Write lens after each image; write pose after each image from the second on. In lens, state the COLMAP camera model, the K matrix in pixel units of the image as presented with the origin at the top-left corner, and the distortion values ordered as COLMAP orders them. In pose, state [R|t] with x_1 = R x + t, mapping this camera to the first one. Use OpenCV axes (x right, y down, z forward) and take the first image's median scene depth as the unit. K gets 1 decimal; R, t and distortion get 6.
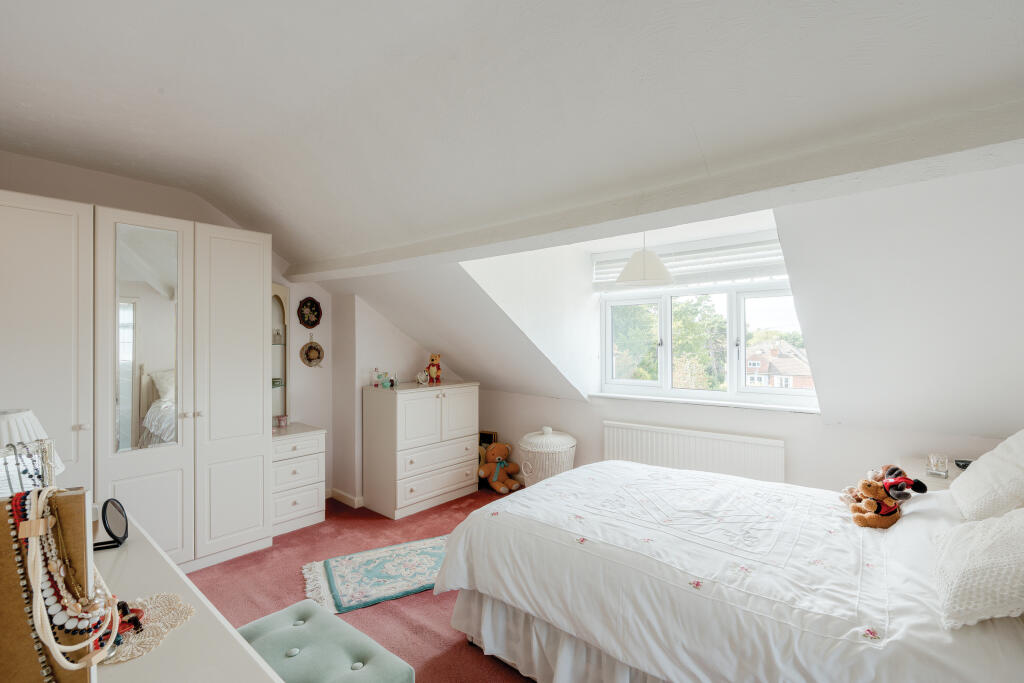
lens RADIAL K [[458.5, 0, 512.0], [0, 458.5, 341.5], [0, 0, 1]] dist [-0.001139, 0.000610]
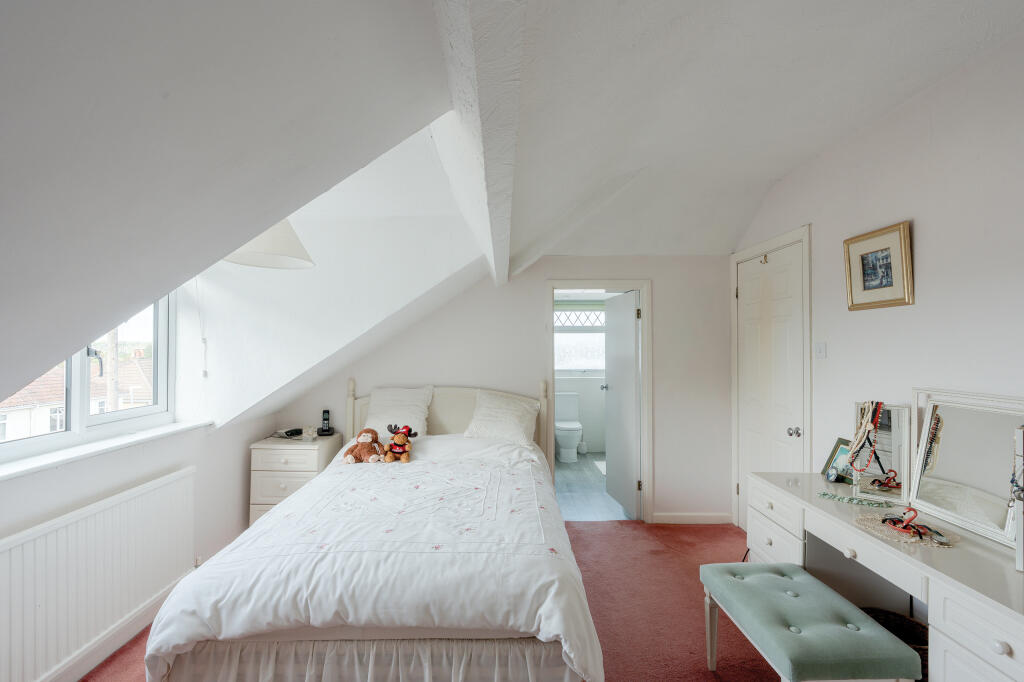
lens RADIAL K [[458.5, 0, 512.0], [0, 458.5, 341.0], [0, 0, 1]] dist [-0.001139, 0.000610]
pose [[-0.648797, 0.009875, 0.760898, -0.666871], [-0.001440, 0.999898, -0.014205, 0.001194], [-0.760960, -0.010311, -0.648717, 1.691273]]
